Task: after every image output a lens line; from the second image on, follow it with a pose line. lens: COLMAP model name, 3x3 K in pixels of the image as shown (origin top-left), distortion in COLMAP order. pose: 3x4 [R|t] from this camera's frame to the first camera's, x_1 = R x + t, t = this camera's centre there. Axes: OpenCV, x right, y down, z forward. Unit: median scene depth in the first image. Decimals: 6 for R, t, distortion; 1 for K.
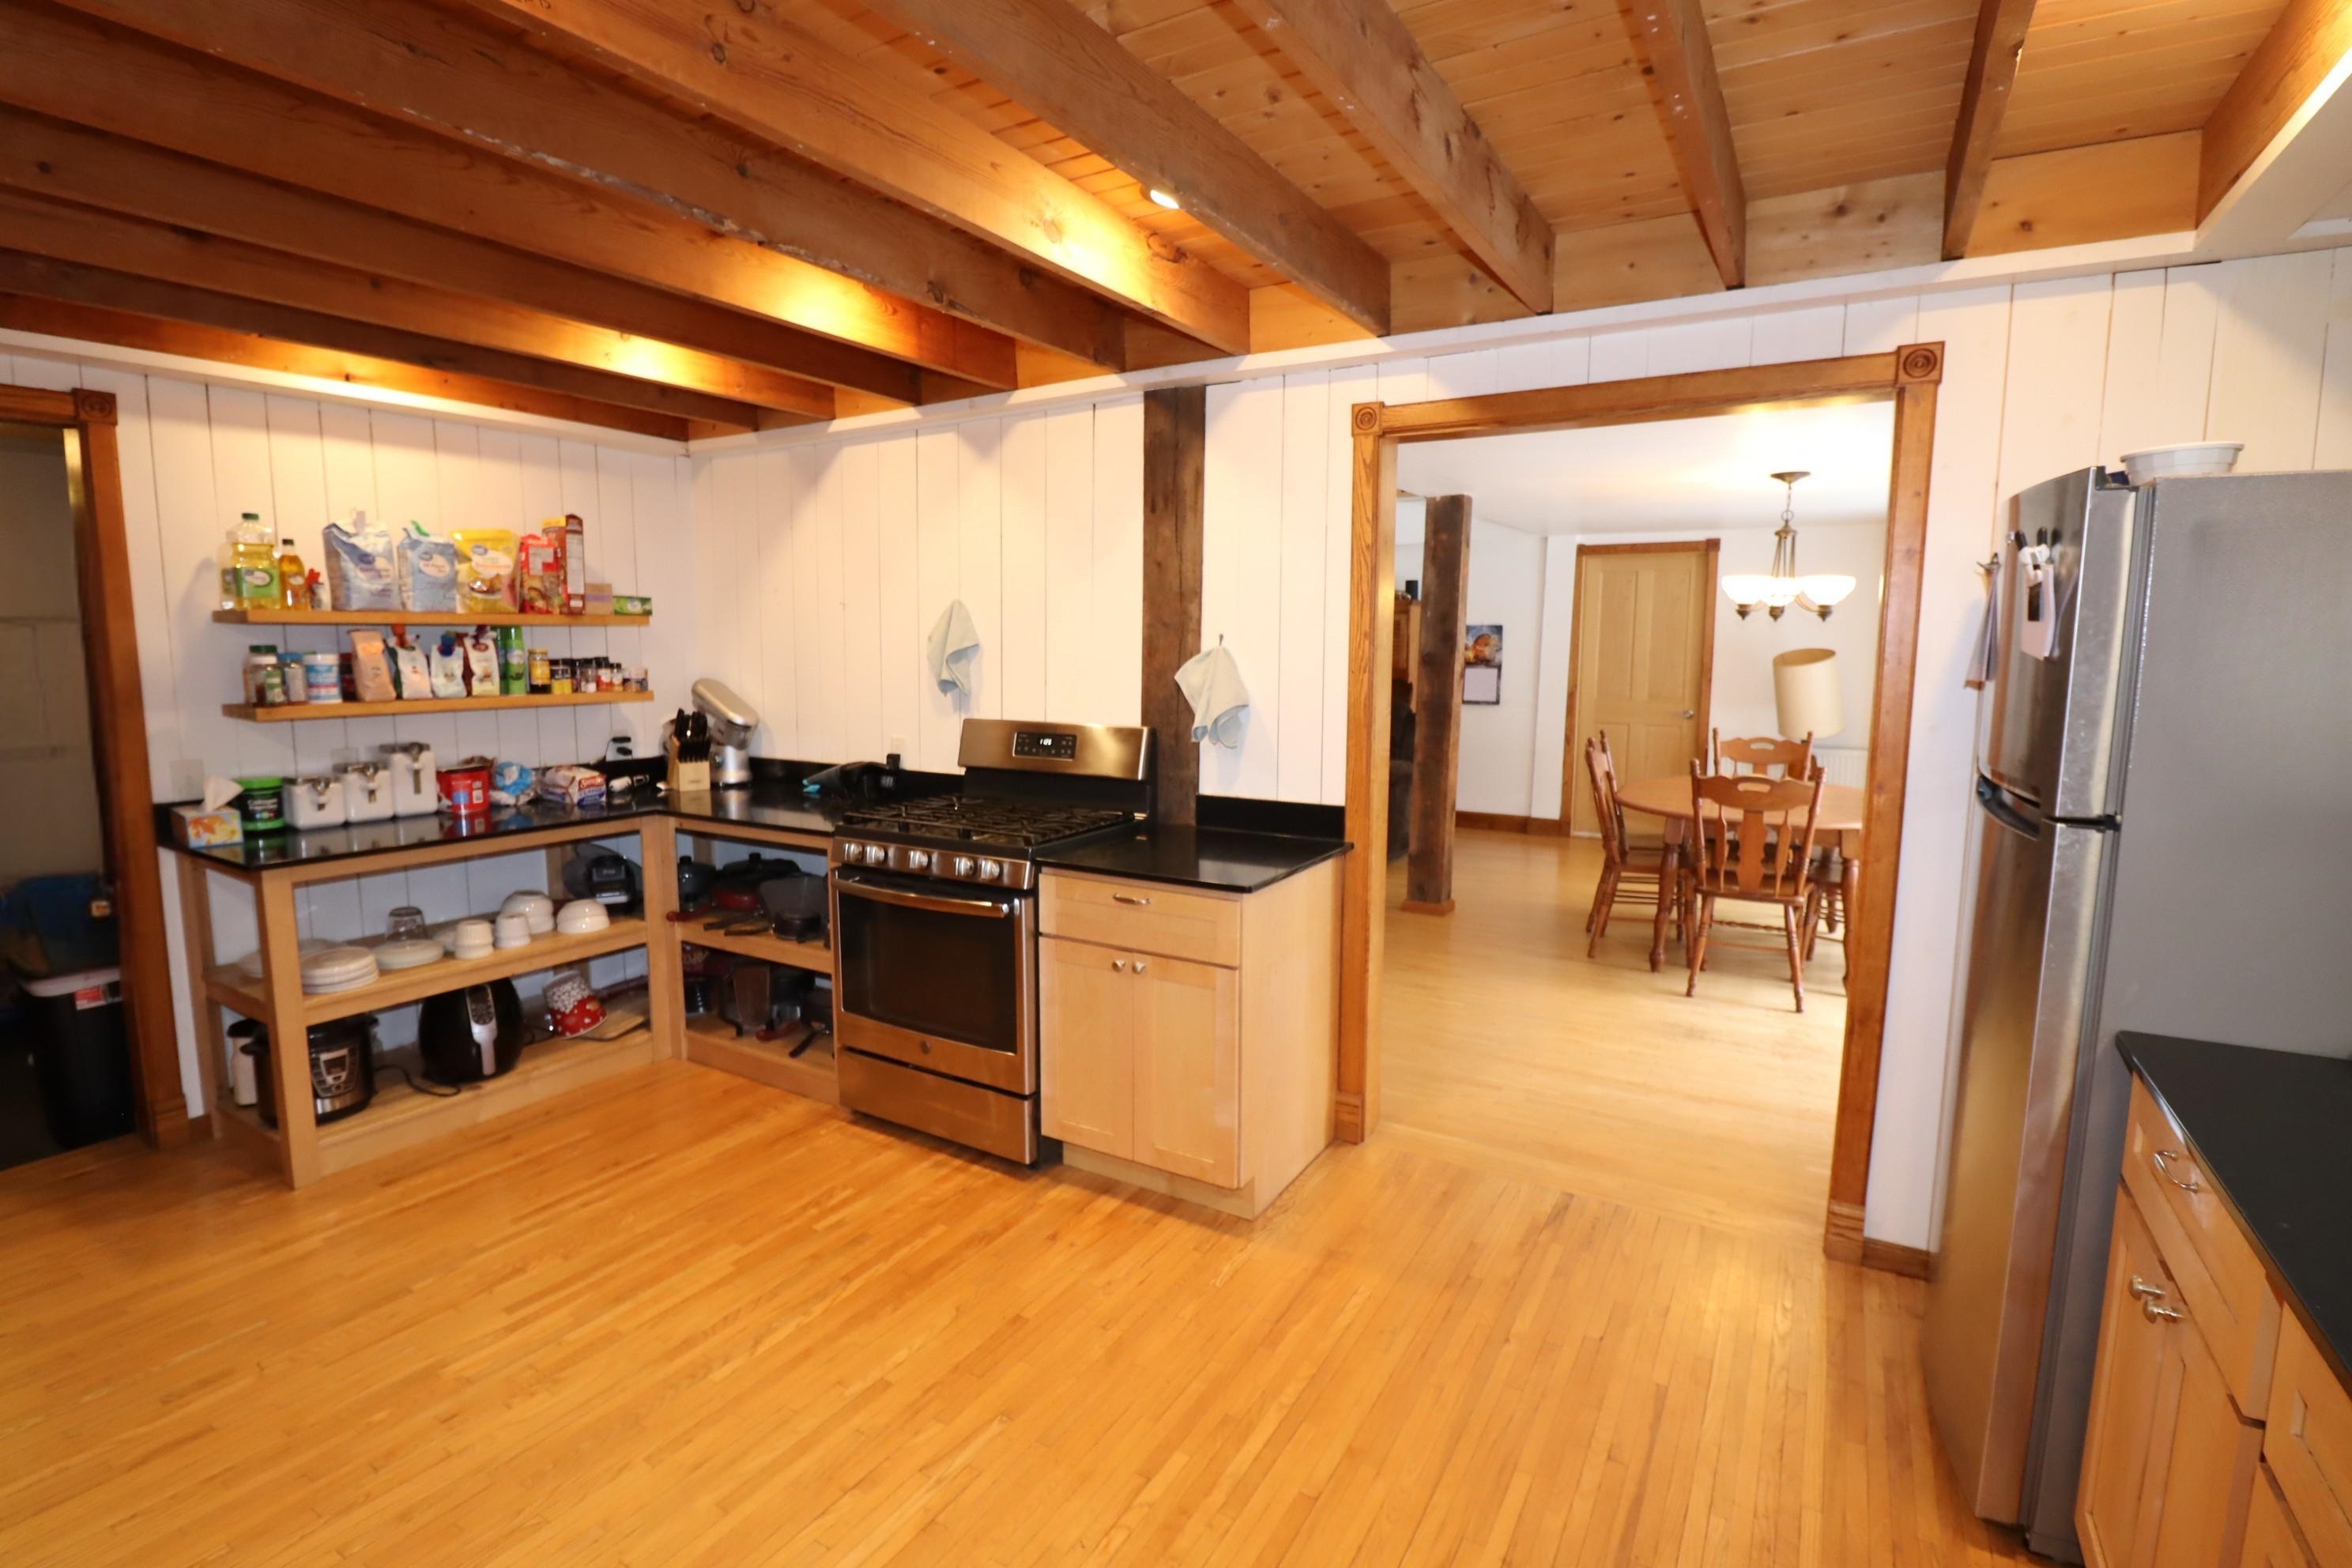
lens RADIAL K [[1108.0, 0, 1176.0], [0, 1108.0, 784.0], [0, 0, 1]] dist [0.000280, -0.000004]
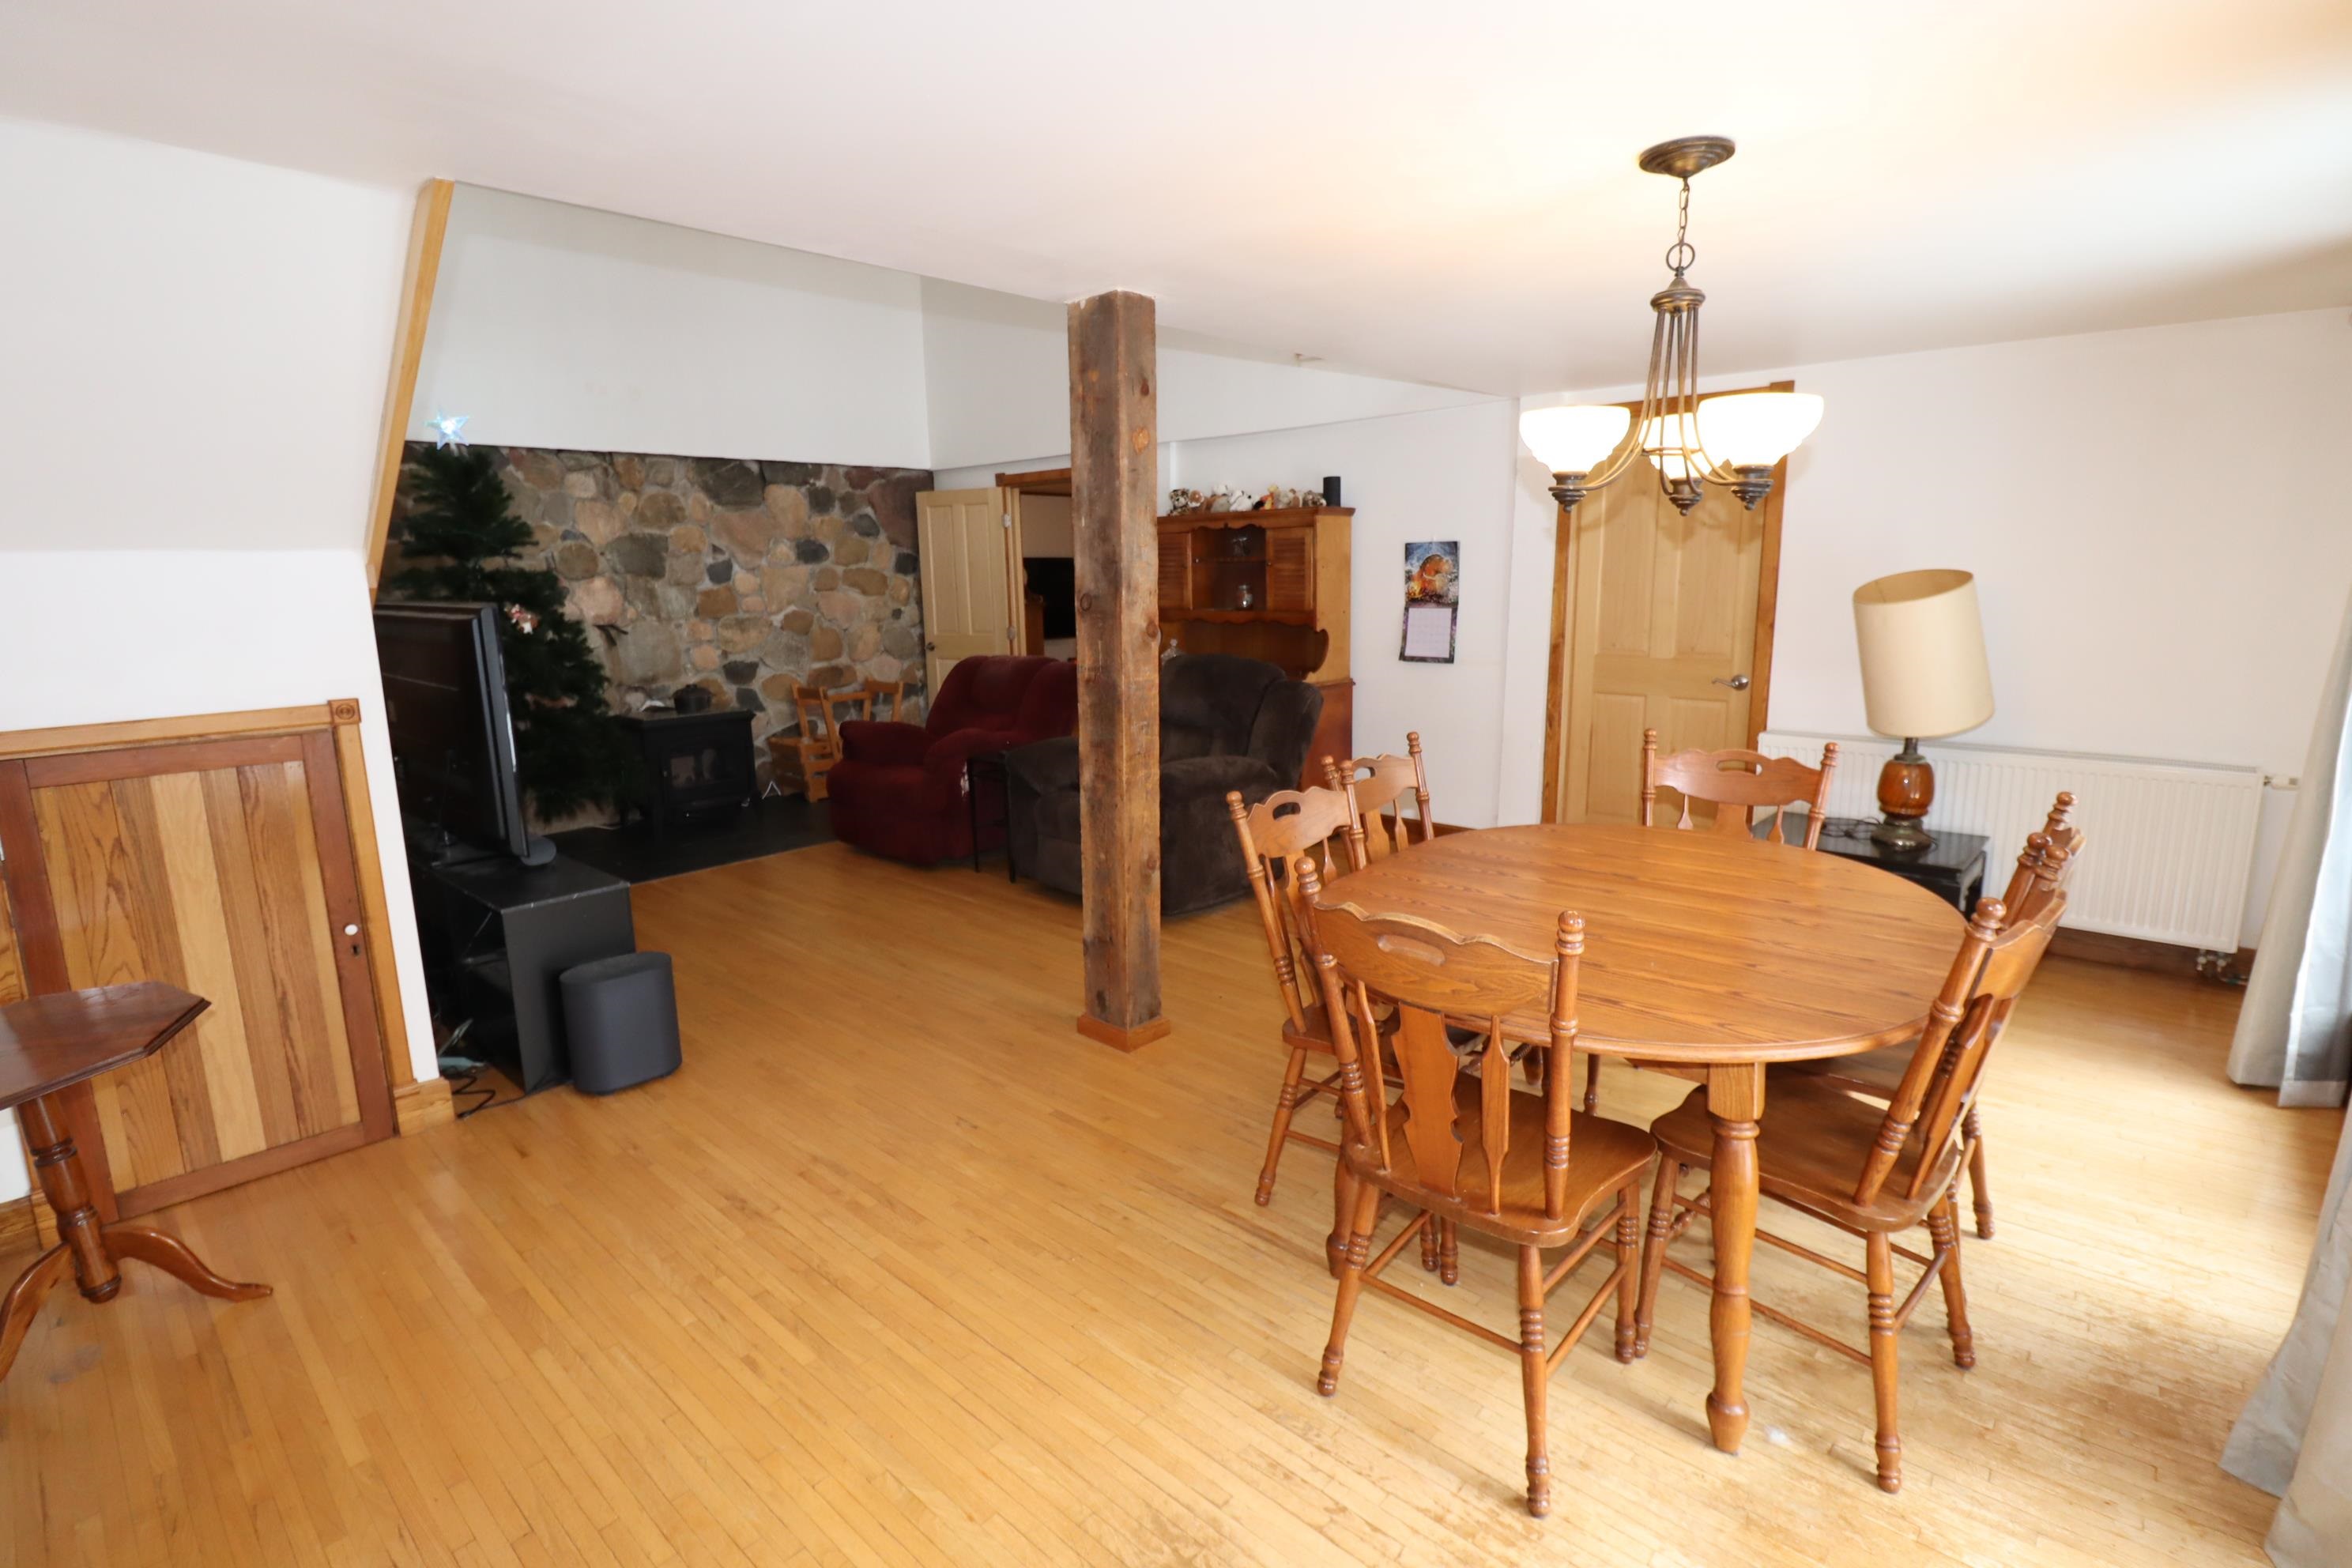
lens RADIAL K [[1106.5, 0, 1176.0], [0, 1106.5, 784.0], [0, 0, 1]] dist [0.015139, -0.019391]
pose [[0.976382, 0.020581, -0.215069, 0.288596], [-0.007446, 0.998067, 0.061707, -0.041571], [0.215923, -0.058648, 0.974647, 0.335702]]
